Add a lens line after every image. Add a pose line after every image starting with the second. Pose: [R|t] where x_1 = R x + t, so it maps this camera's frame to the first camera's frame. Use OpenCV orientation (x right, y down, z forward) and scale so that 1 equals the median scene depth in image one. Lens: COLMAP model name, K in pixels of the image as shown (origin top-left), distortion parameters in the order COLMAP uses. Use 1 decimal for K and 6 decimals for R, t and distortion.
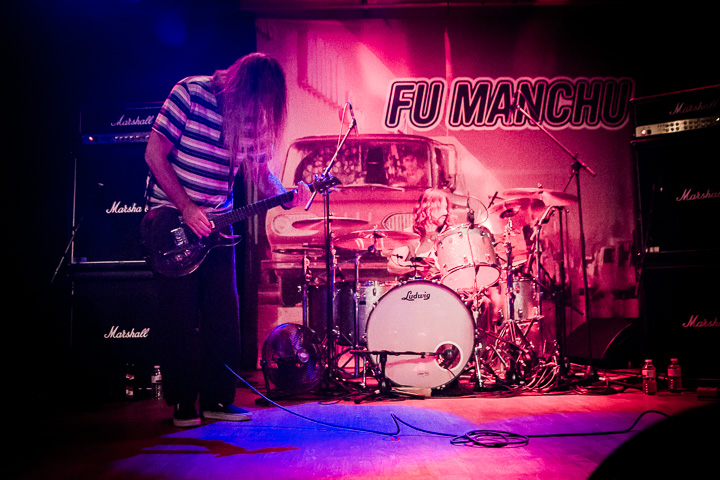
lens RADIAL K [[627.7, 0, 360.5], [0, 627.7, 252.7], [0, 0, 1]] dist [-0.060920, 0.011803]
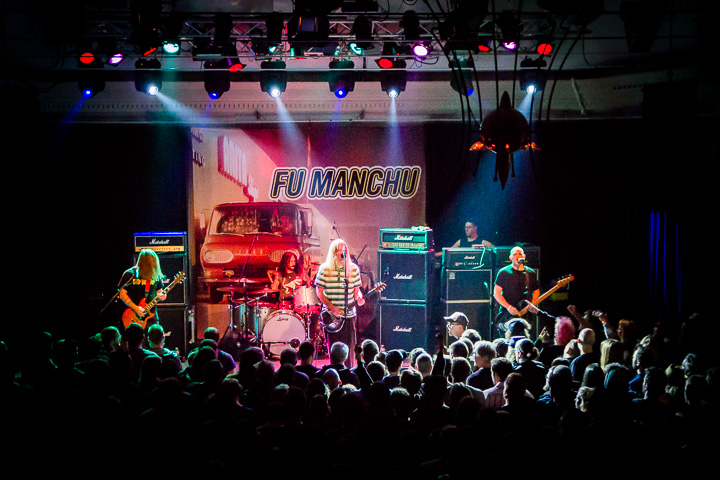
lens RADIAL K [[1317.1, 0, 360.0], [0, 1317.1, 240.0], [0, 0, 1]] dist [0.020692, 0.031581]
pose [[0.993835, 0.002627, 0.110834, -0.114110], [-0.022354, 0.983935, 0.177123, -0.722248], [-0.108588, -0.178508, 0.977928, -2.512816]]
